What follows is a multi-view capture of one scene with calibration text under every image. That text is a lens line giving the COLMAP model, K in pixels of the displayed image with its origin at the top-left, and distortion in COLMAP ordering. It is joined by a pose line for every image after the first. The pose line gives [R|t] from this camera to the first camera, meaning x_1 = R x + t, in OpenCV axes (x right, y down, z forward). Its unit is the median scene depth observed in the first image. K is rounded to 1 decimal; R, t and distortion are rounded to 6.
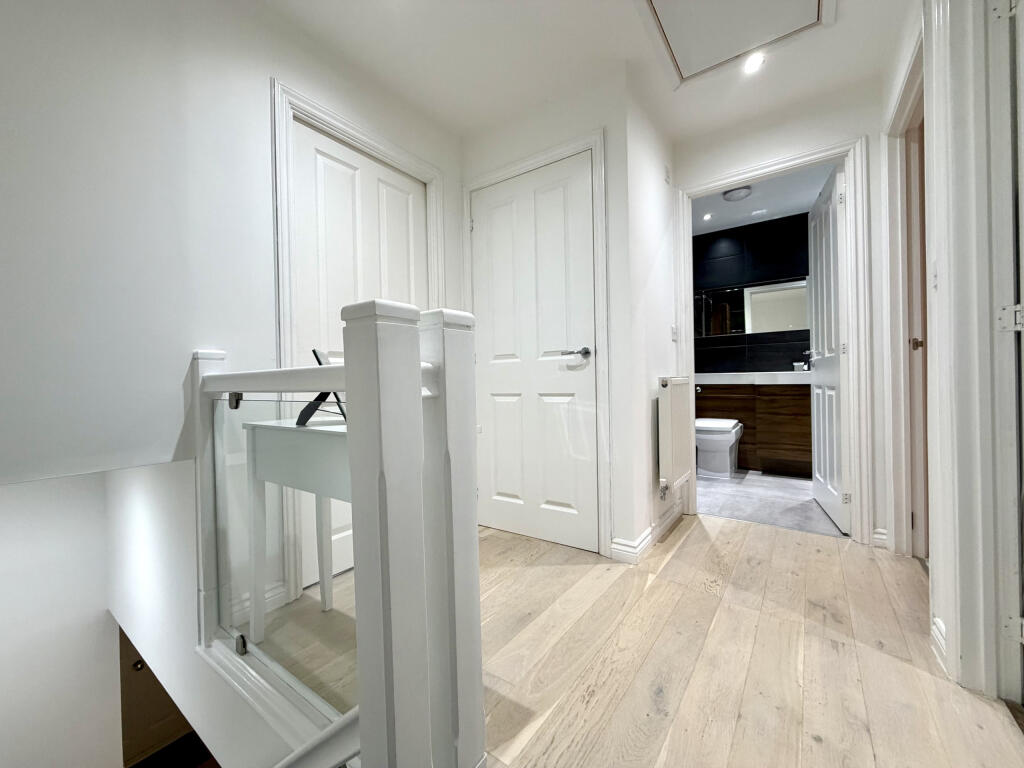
lens RADIAL K [[408.1, 0, 508.8], [0, 408.1, 384.6], [0, 0, 1]] dist [-0.000488, 0.000249]
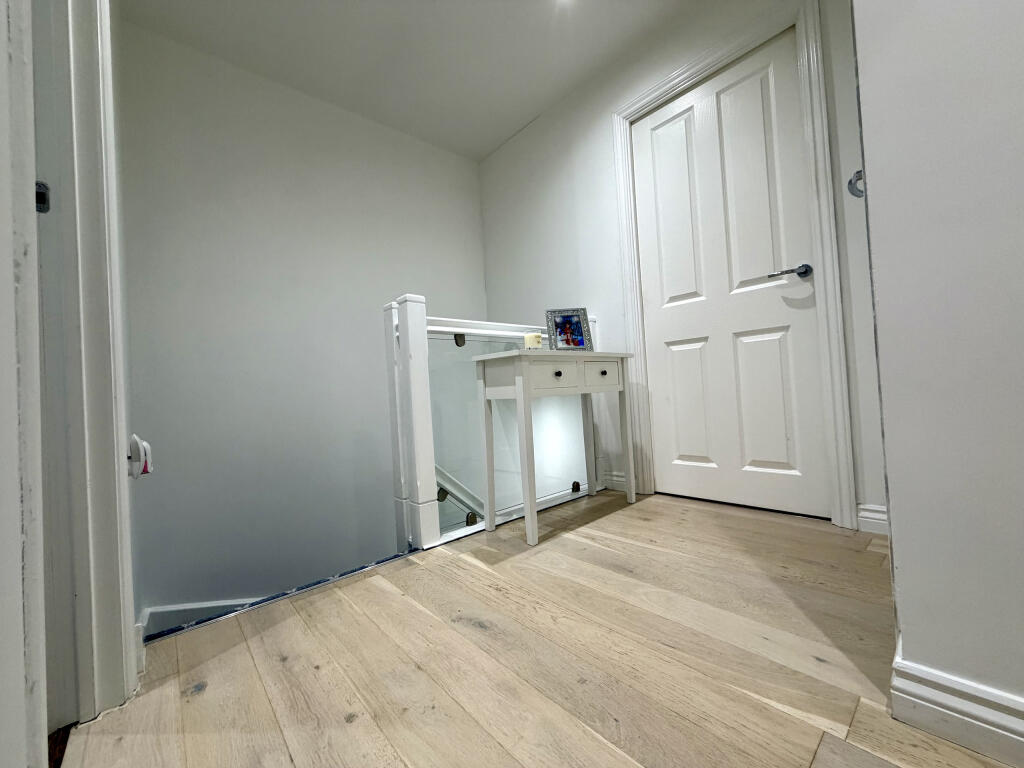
lens RADIAL K [[408.1, 0, 508.8], [0, 408.1, 384.6], [0, 0, 1]] dist [-0.000488, 0.000249]
pose [[-0.218312, 0.012814, -0.975795, 1.055442], [0.058599, 0.998282, -0.000001, 0.184809], [0.974118, -0.057181, -0.218688, 1.098353]]
